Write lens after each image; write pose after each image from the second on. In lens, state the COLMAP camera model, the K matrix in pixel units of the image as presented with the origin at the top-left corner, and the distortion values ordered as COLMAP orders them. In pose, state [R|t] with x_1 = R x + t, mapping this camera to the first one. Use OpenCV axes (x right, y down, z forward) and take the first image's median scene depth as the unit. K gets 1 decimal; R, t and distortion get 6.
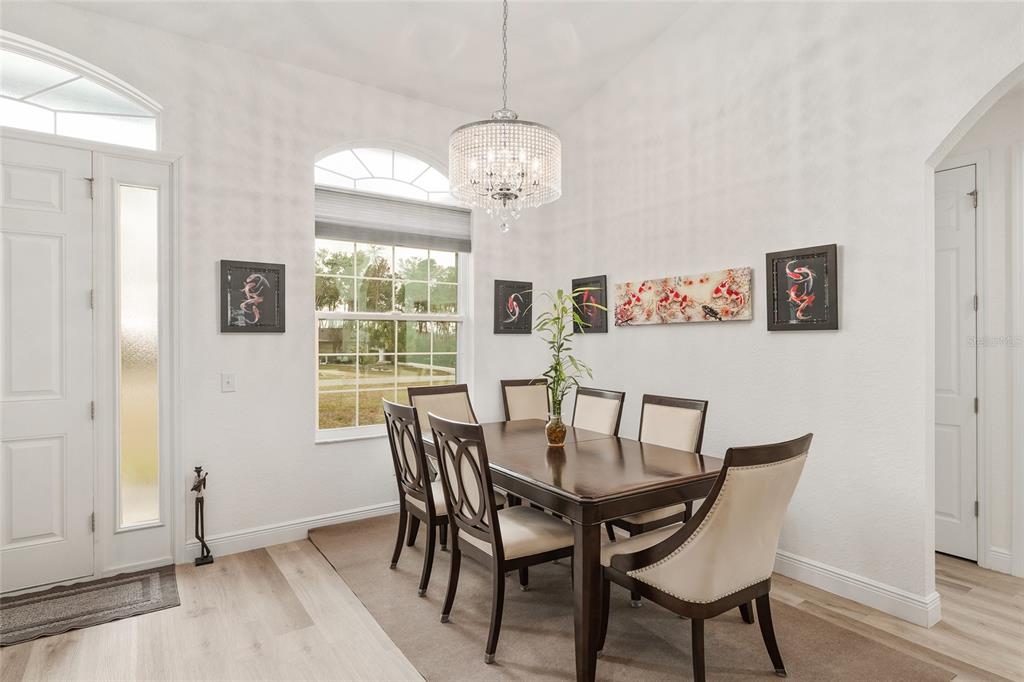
lens RADIAL K [[543.0, 0, 512.0], [0, 543.0, 341.0], [0, 0, 1]] dist [-0.003002, -0.000677]
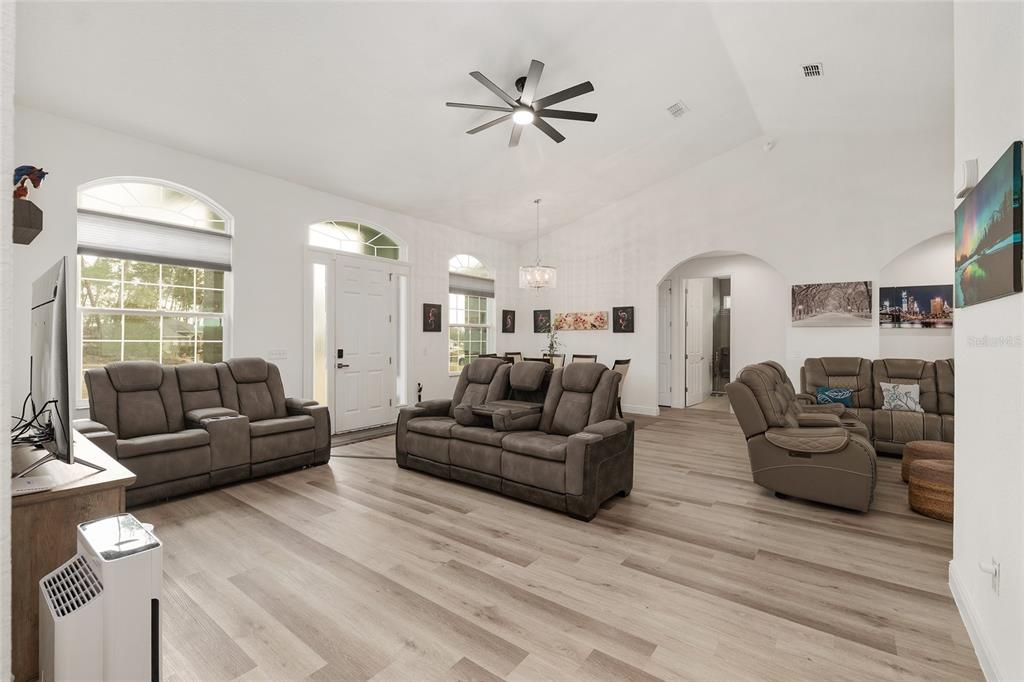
lens RADIAL K [[443.5, 0, 508.8], [0, 443.5, 340.1], [0, 0, 1]] dist [-0.003305, -0.000627]
pose [[0.953116, 0.002434, 0.302597, -0.772339], [-0.003482, 0.999990, 0.002922, 0.016942], [-0.302586, -0.003838, 0.953114, -1.101200]]
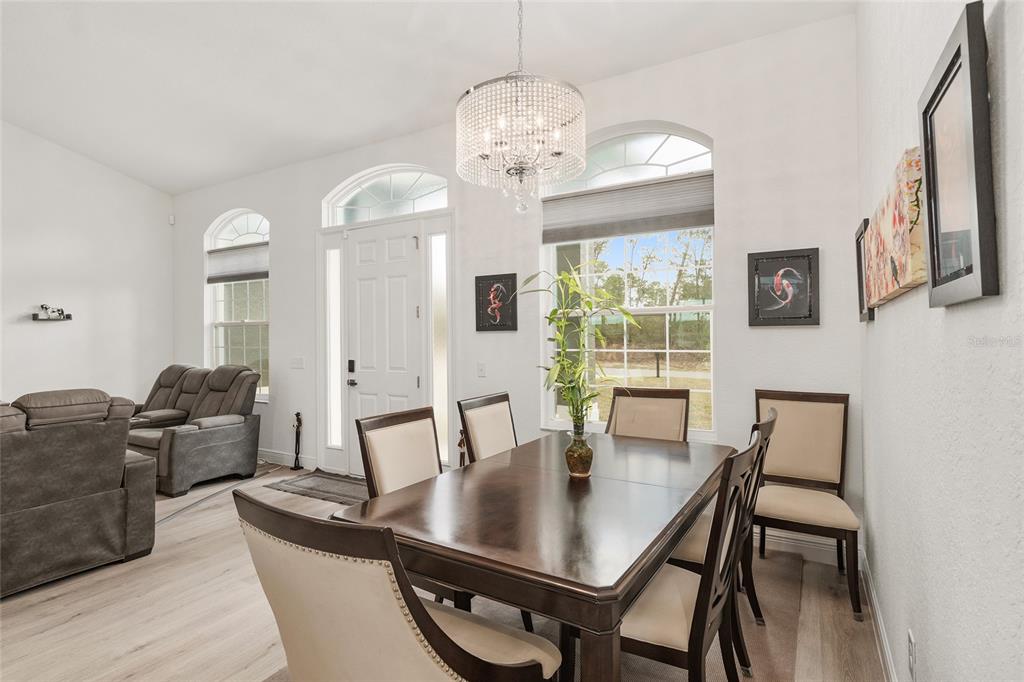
lens RADIAL K [[504.3, 0, 512.2], [0, 504.3, 336.0], [0, 0, 1]] dist [0.000197, -0.000414]
pose [[0.424116, -0.007188, -0.905579, 0.597897], [0.005155, 0.999971, -0.005523, 0.002722], [0.905593, -0.002326, 0.424141, 0.546283]]
